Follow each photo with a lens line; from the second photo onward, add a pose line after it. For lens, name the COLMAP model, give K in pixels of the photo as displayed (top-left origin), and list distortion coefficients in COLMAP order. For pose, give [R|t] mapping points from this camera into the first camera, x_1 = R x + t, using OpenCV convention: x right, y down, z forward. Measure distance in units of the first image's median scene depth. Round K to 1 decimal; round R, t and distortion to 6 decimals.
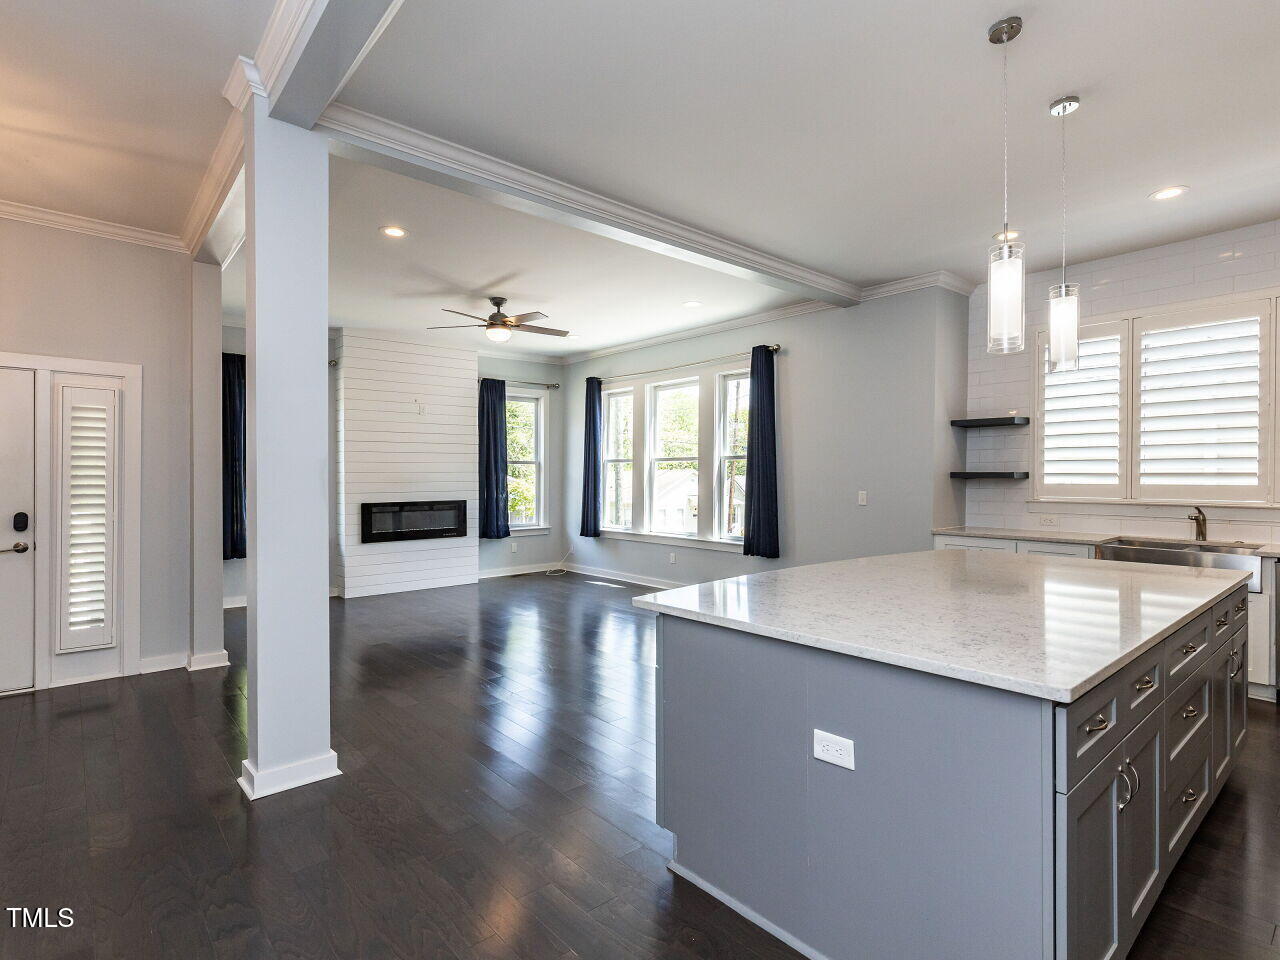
lens RADIAL K [[665.4, 0, 640.0], [0, 665.4, 480.0], [0, 0, 1]] dist [-0.000771, -0.000313]
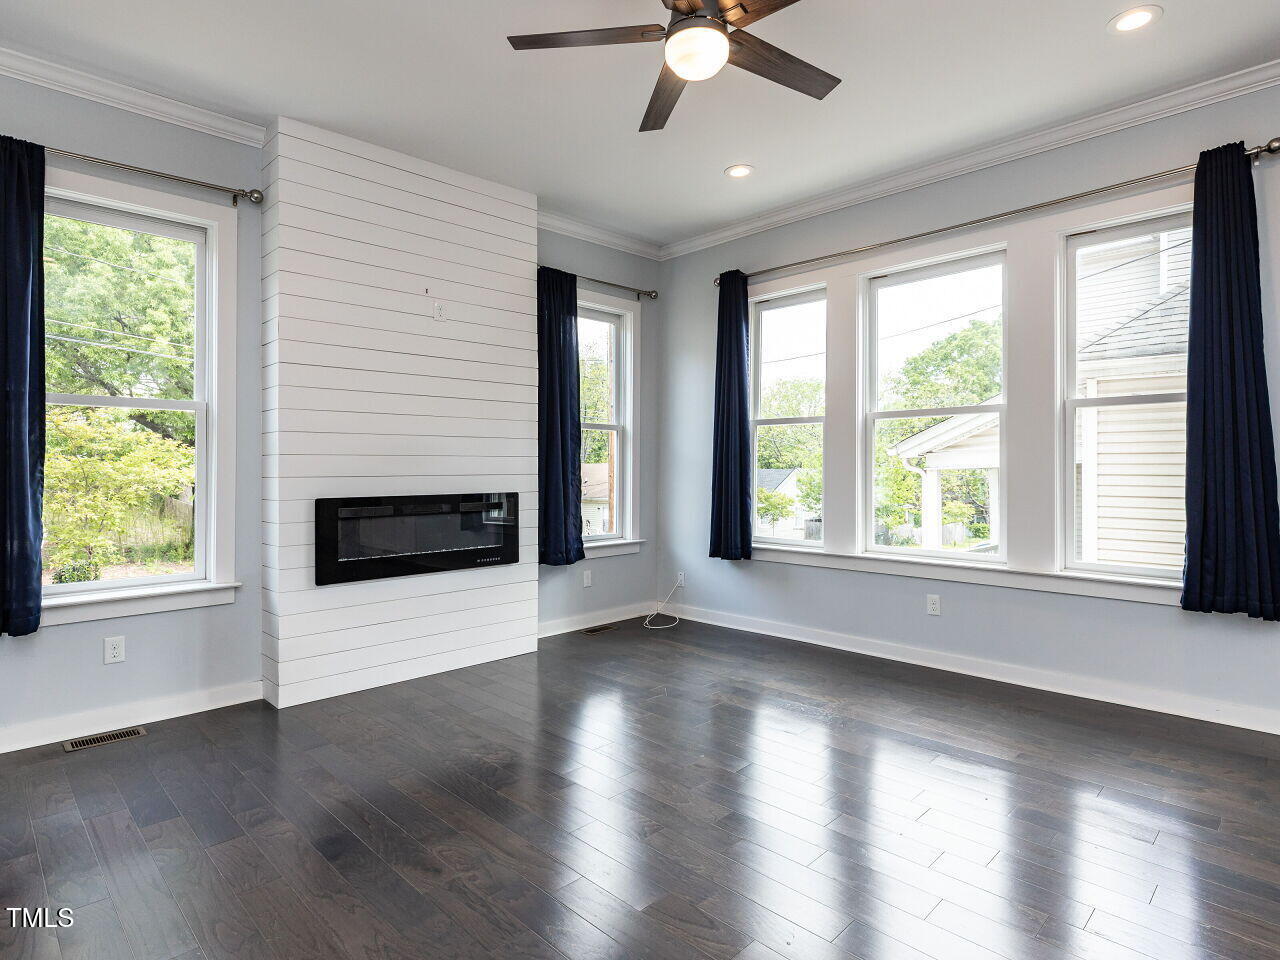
lens RADIAL K [[725.7, 0, 635.0], [0, 725.7, 468.6], [0, 0, 1]] dist [-0.001444, -0.000302]
pose [[0.998686, -0.000905, 0.051239, -0.189019], [0.001313, 0.999968, -0.007927, 0.015344], [-0.051230, 0.007984, 0.998655, 0.409941]]
